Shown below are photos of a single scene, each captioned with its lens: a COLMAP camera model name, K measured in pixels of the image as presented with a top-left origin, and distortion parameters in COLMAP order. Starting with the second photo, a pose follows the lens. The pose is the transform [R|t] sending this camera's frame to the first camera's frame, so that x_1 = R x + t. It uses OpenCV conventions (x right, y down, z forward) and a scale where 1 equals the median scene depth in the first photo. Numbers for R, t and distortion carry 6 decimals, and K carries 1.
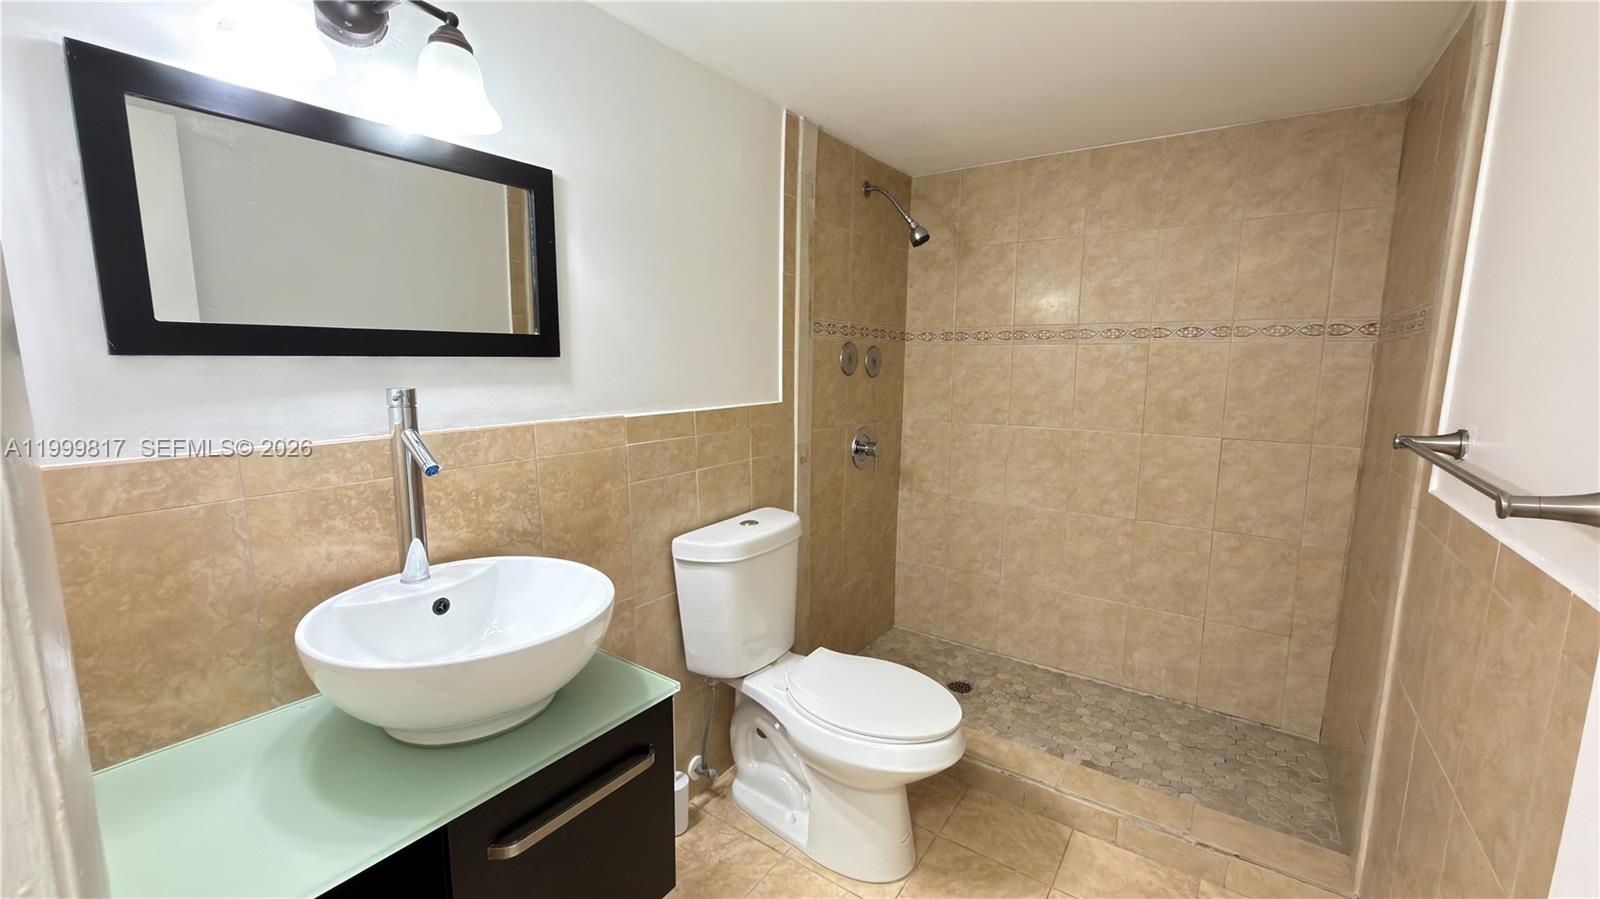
lens RADIAL K [[638.5, 0, 808.8], [0, 638.5, 442.0], [0, 0, 1]] dist [0.001205, -0.000260]
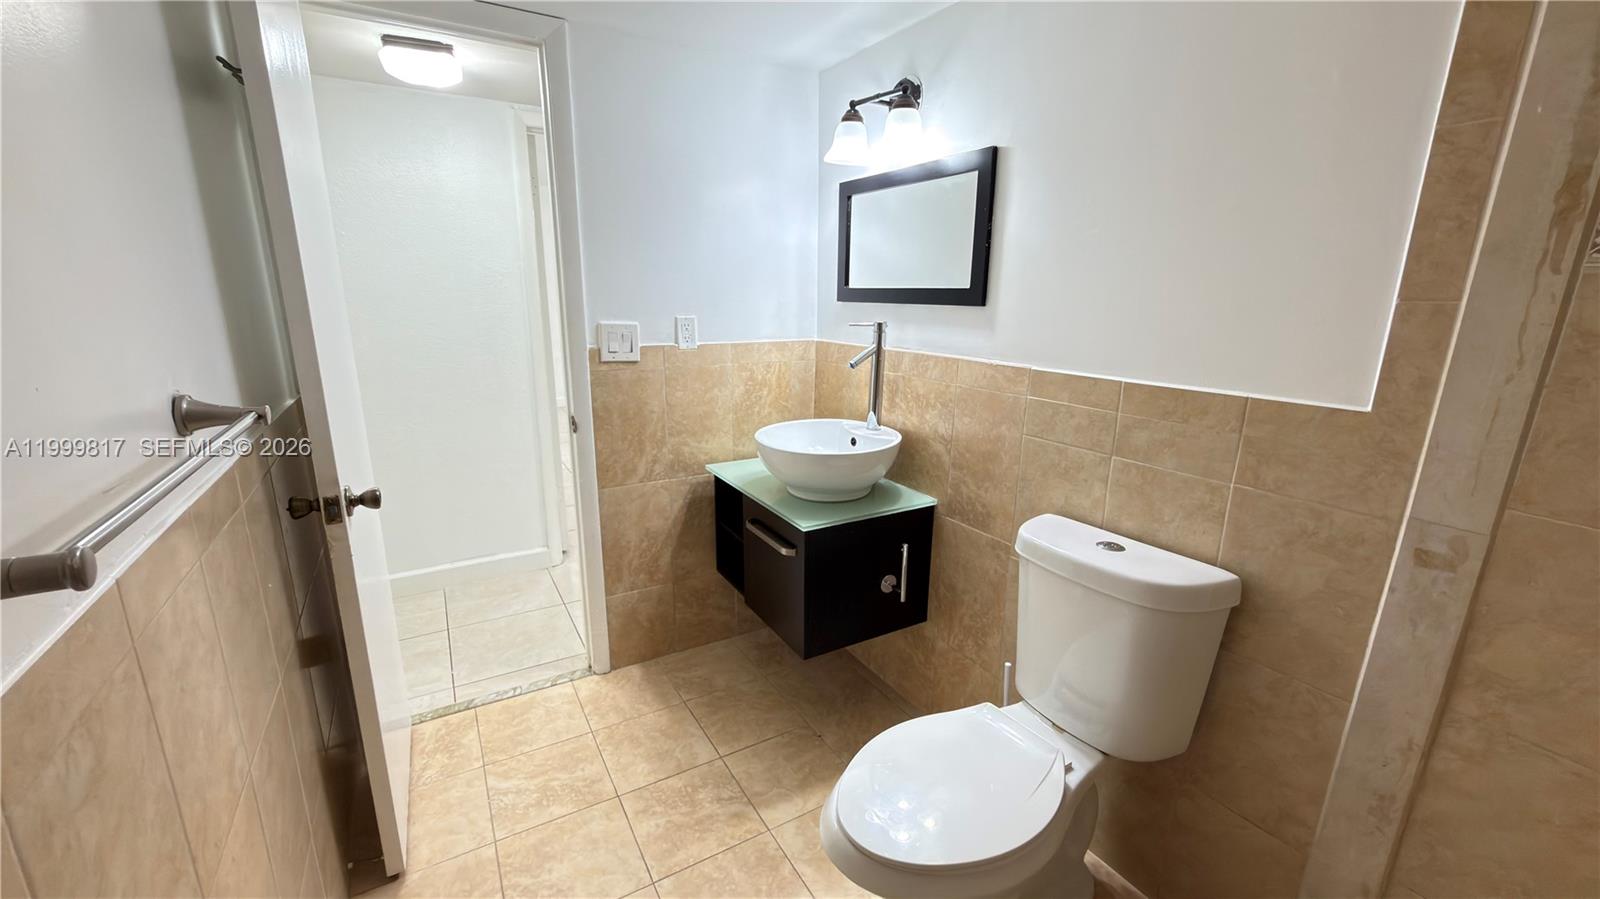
lens RADIAL K [[638.5, 0, 803.0], [0, 638.5, 452.7], [0, 0, 1]] dist [0.001205, -0.000260]
pose [[-0.419603, 0.200599, -0.885265, 0.857637], [-0.144582, 0.948053, 0.283357, -0.161944], [0.896119, 0.246891, -0.368802, 1.196194]]
